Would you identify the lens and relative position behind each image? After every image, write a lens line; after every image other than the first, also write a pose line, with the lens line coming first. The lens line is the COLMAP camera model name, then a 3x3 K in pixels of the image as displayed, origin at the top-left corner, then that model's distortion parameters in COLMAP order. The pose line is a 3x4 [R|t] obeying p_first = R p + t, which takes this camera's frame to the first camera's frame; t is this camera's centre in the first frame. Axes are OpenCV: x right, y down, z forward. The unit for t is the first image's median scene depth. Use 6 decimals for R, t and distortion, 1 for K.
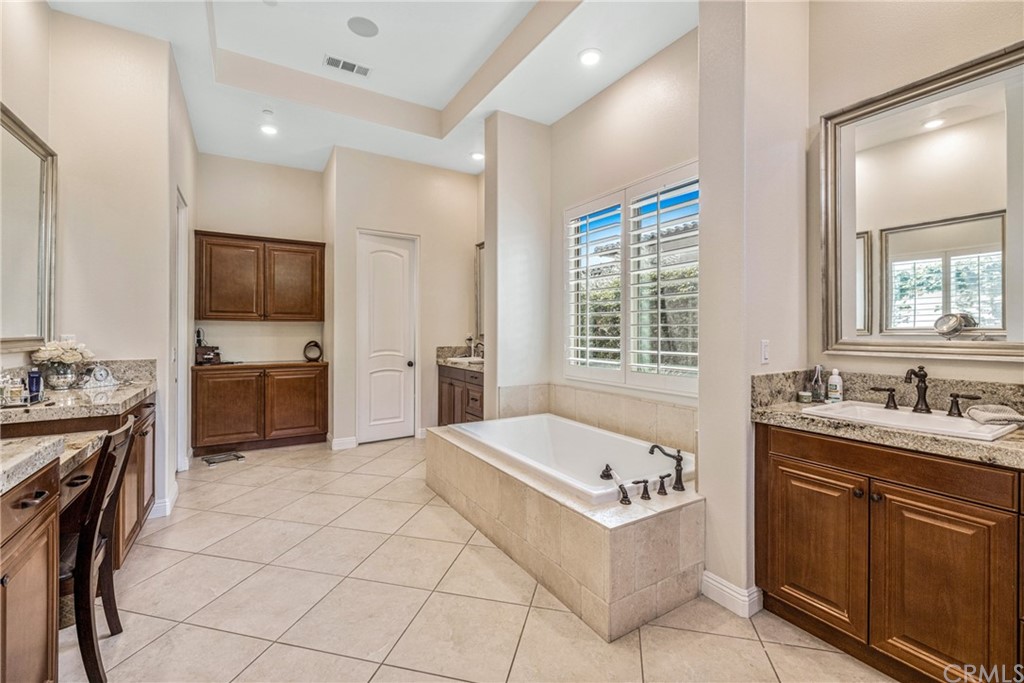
lens RADIAL K [[430.6, 0, 512.0], [0, 430.6, 341.5], [0, 0, 1]] dist [0.001806, 0.000297]
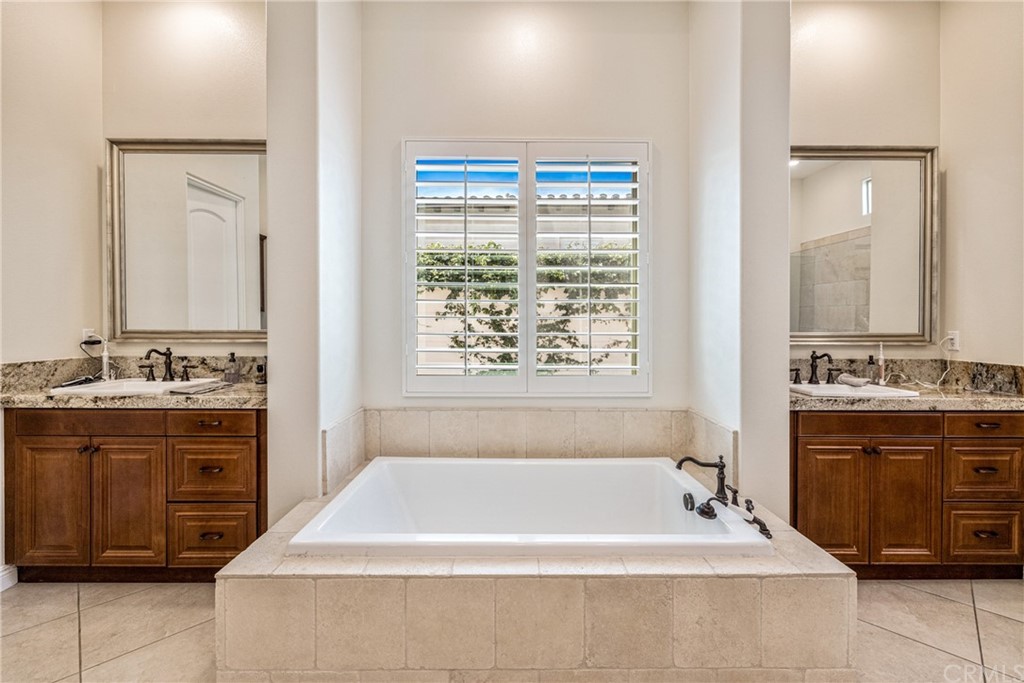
lens RADIAL K [[442.0, 0, 514.0], [0, 442.0, 332.7], [0, 0, 1]] dist [0.000562, -0.000319]
pose [[0.514444, -0.015691, 0.857381, -0.406423], [0.018257, 0.999806, 0.007343, -0.015597], [-0.857330, 0.011876, 0.514631, 0.568298]]
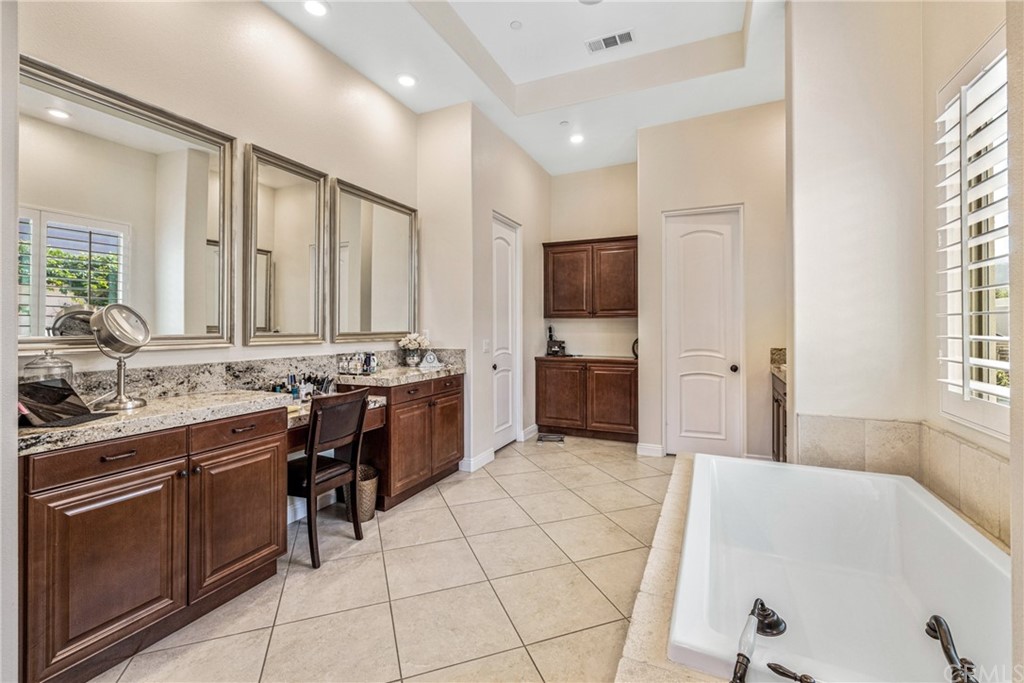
lens RADIAL K [[442.0, 0, 514.0], [0, 442.0, 332.7], [0, 0, 1]] dist [0.000562, -0.000319]
pose [[0.562116, 0.006749, -0.827031, 0.299878], [-0.017511, 0.999840, -0.003743, -0.005109], [0.826873, 0.016586, 0.562144, 0.308351]]
